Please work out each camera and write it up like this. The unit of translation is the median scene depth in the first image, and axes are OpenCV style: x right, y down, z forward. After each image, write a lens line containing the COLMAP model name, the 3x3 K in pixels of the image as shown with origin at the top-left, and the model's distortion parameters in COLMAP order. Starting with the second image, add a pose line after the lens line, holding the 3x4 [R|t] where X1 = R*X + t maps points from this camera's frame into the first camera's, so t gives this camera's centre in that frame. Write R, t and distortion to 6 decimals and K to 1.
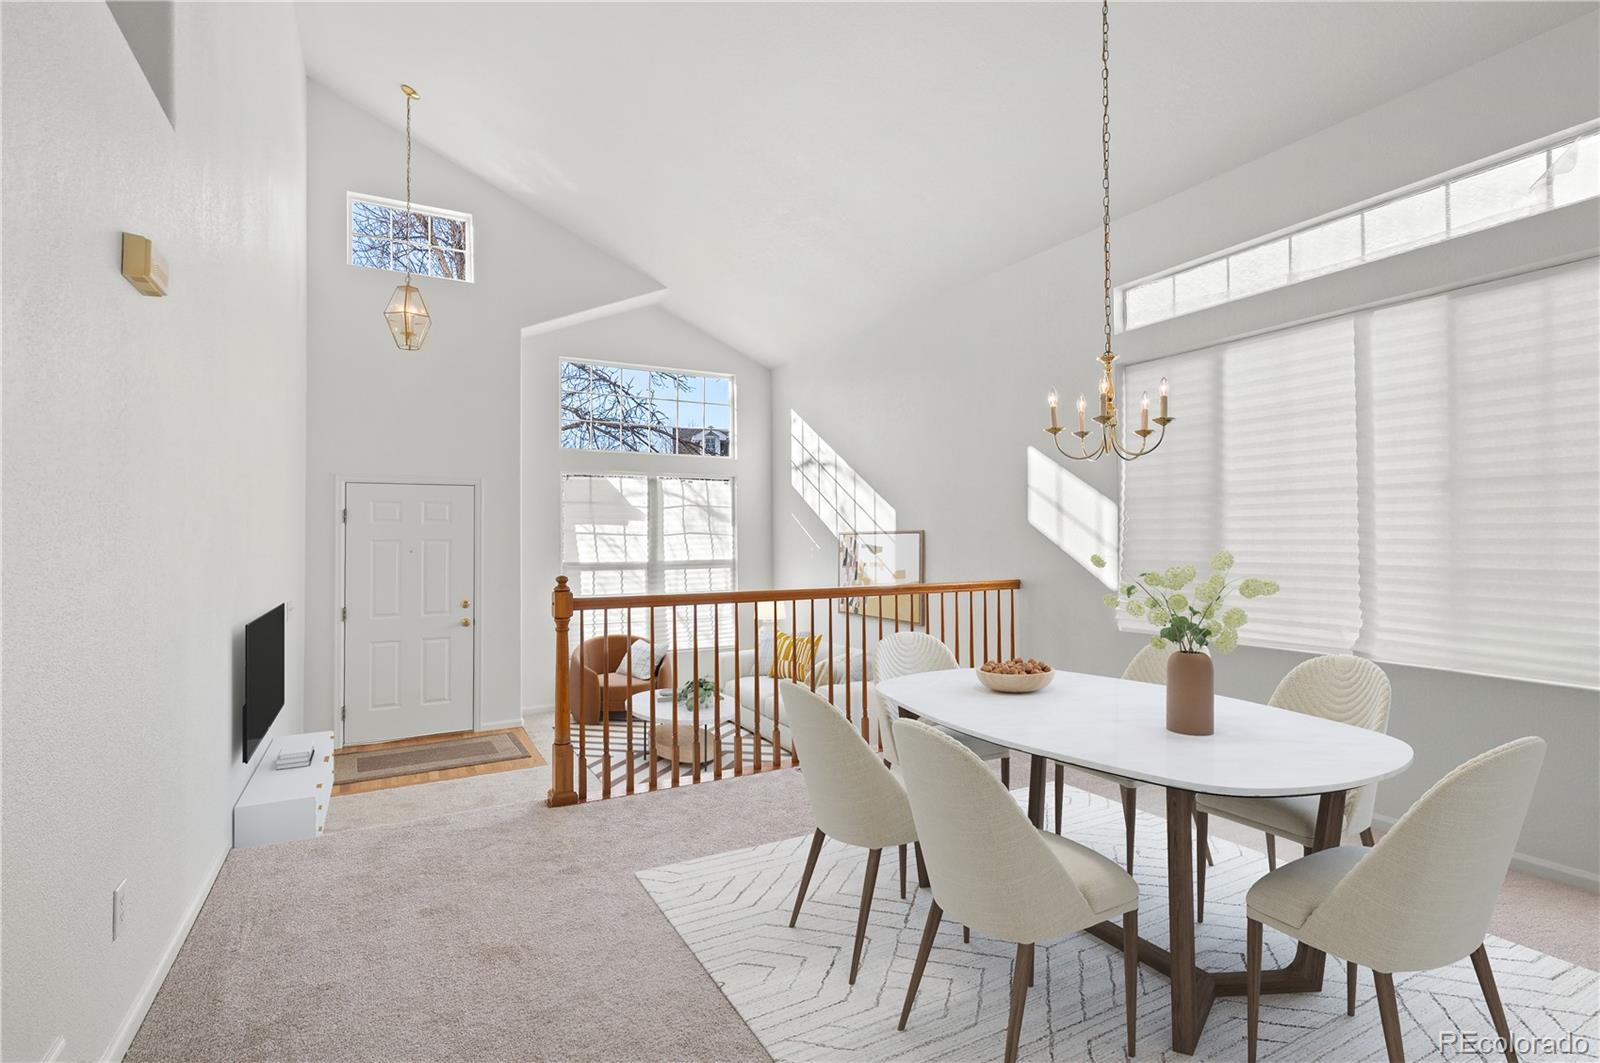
lens RADIAL K [[742.7, 0, 785.9], [0, 742.7, 517.7], [0, 0, 1]] dist [-0.005170, -0.001480]
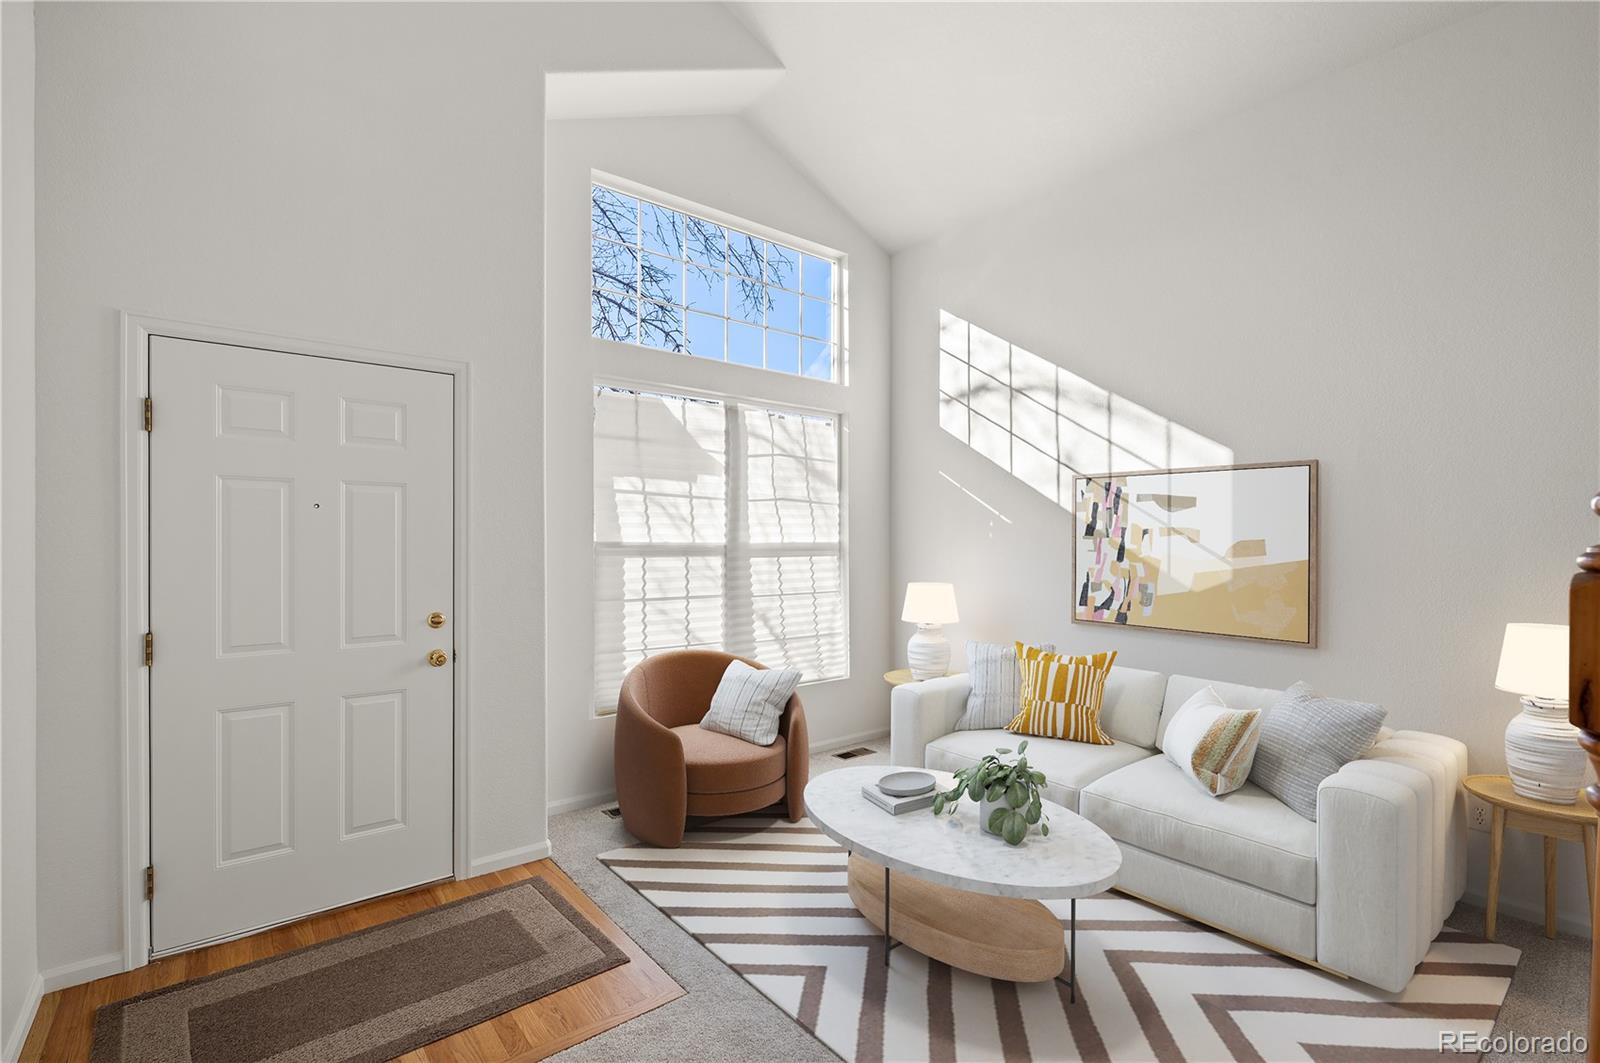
lens RADIAL K [[742.7, 0, 810.2], [0, 742.7, 538.1], [0, 0, 1]] dist [-0.005170, -0.001480]
pose [[0.981695, 0.004078, 0.190414, -0.238277], [-0.007518, 0.999821, 0.017348, 0.044412], [-0.190309, -0.018462, 0.981551, 0.402458]]
